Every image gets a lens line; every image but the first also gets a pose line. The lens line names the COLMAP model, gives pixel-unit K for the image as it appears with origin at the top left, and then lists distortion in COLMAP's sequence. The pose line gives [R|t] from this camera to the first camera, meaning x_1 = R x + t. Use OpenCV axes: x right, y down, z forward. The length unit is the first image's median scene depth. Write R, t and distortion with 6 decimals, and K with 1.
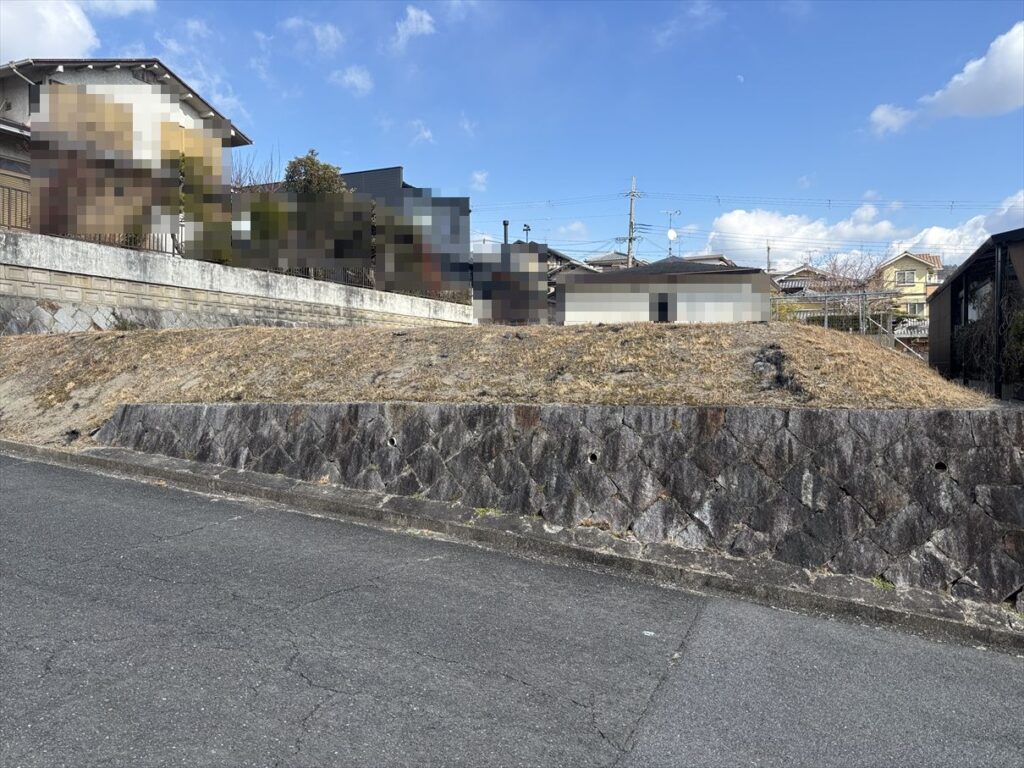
lens RADIAL K [[768.3, 0, 512.0], [0, 768.3, 384.0], [0, 0, 1]] dist [0.046247, -0.024011]
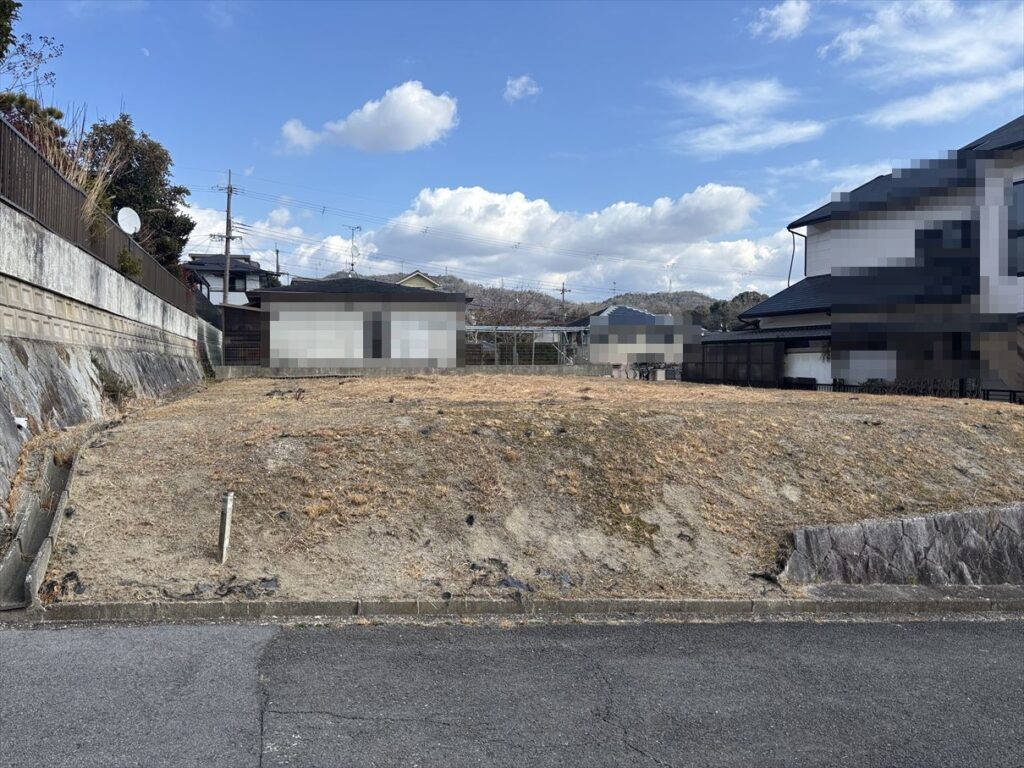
lens RADIAL K [[768.3, 0, 512.0], [0, 768.3, 384.0], [0, 0, 1]] dist [0.046247, -0.024011]
pose [[0.750711, -0.012442, 0.660514, -0.456550], [0.007845, 0.999920, 0.009919, -0.050385], [-0.660584, -0.002265, 0.750749, 0.205361]]
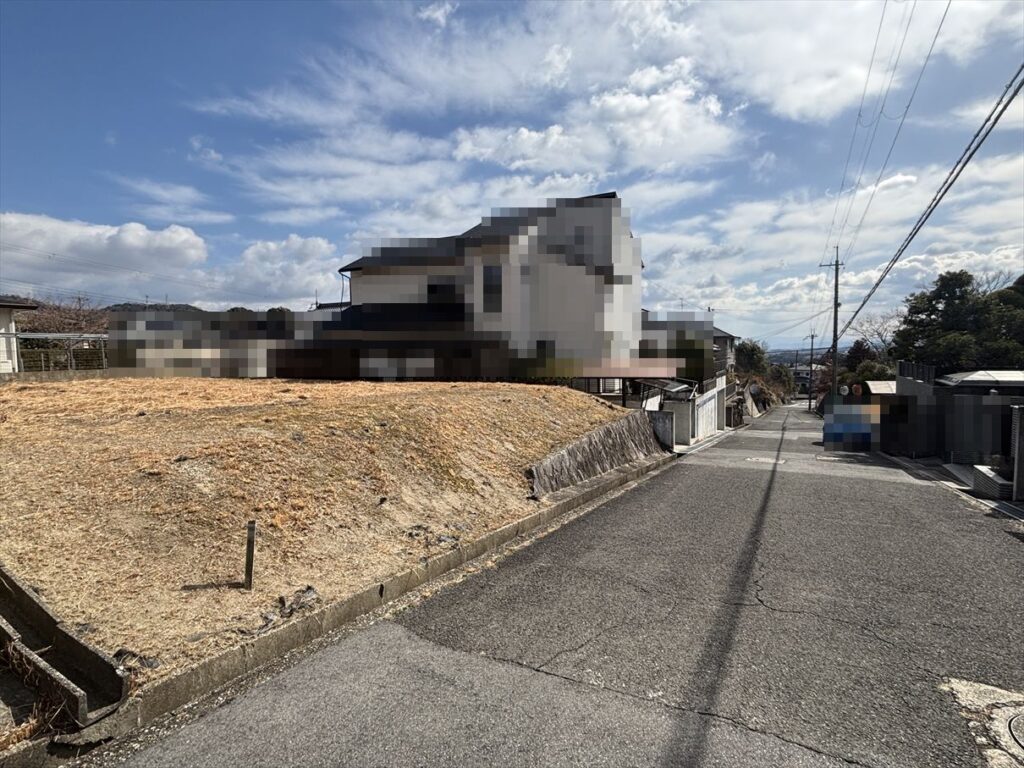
lens RADIAL K [[524.5, 0, 512.0], [0, 524.5, 384.0], [0, 0, 1]] dist [-0.004686, -0.001292]
pose [[0.067491, -0.052901, 0.996316, -0.520263], [0.037001, 0.998039, 0.050486, -0.063177], [-0.997034, 0.033458, 0.069316, 0.343851]]
